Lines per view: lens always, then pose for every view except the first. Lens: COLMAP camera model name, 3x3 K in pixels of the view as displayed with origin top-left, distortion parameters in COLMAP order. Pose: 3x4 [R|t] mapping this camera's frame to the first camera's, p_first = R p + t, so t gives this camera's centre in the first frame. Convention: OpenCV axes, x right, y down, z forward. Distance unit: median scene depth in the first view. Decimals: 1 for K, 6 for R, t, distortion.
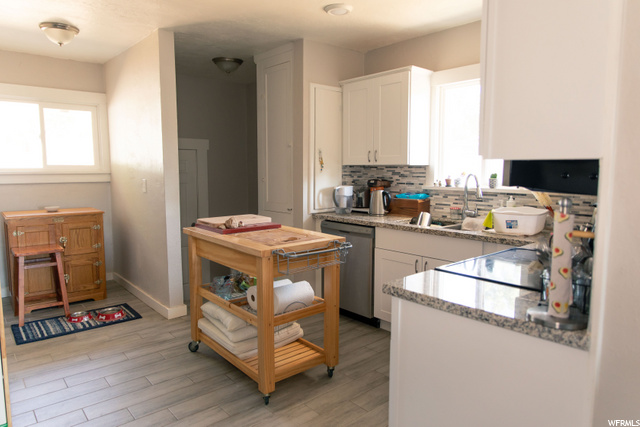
lens RADIAL K [[424.4, 0, 319.0], [0, 424.4, 213.9], [0, 0, 1]] dist [-0.002432, 0.000926]
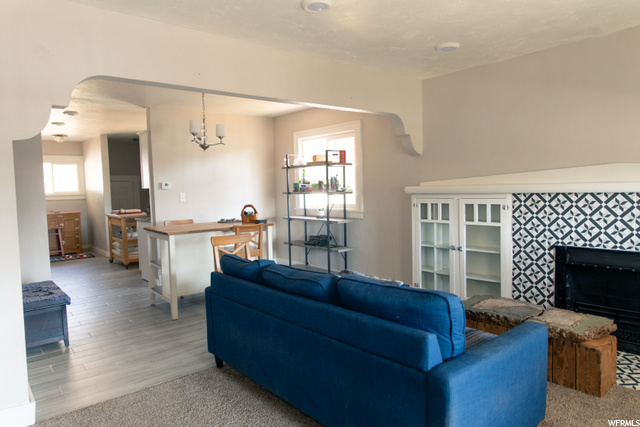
lens RADIAL K [[424.4, 0, 320.7], [0, 424.4, 213.6], [0, 0, 1]] dist [-0.002432, 0.000926]
pose [[0.999612, -0.026077, -0.009743, 0.829526], [0.025605, 0.998622, -0.045819, 0.147531], [0.010925, 0.045552, 0.998902, -1.291189]]
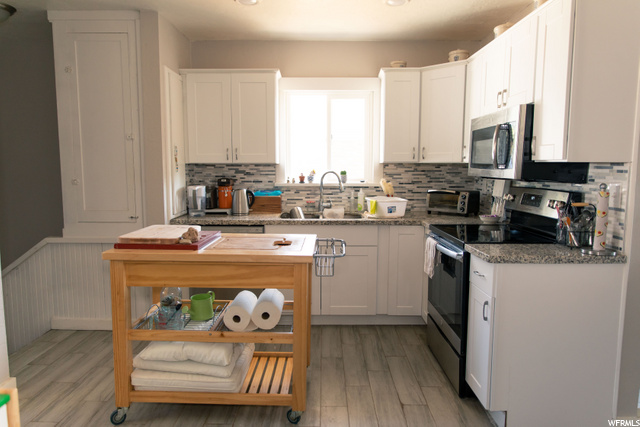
lens RADIAL K [[424.4, 0, 317.8], [0, 424.4, 212.6], [0, 0, 1]] dist [-0.002432, 0.000926]
pose [[0.662577, -0.081333, 0.744565, -0.472467], [0.080357, 0.996068, 0.037298, -0.023517], [-0.744671, 0.035118, 0.666507, 0.214553]]
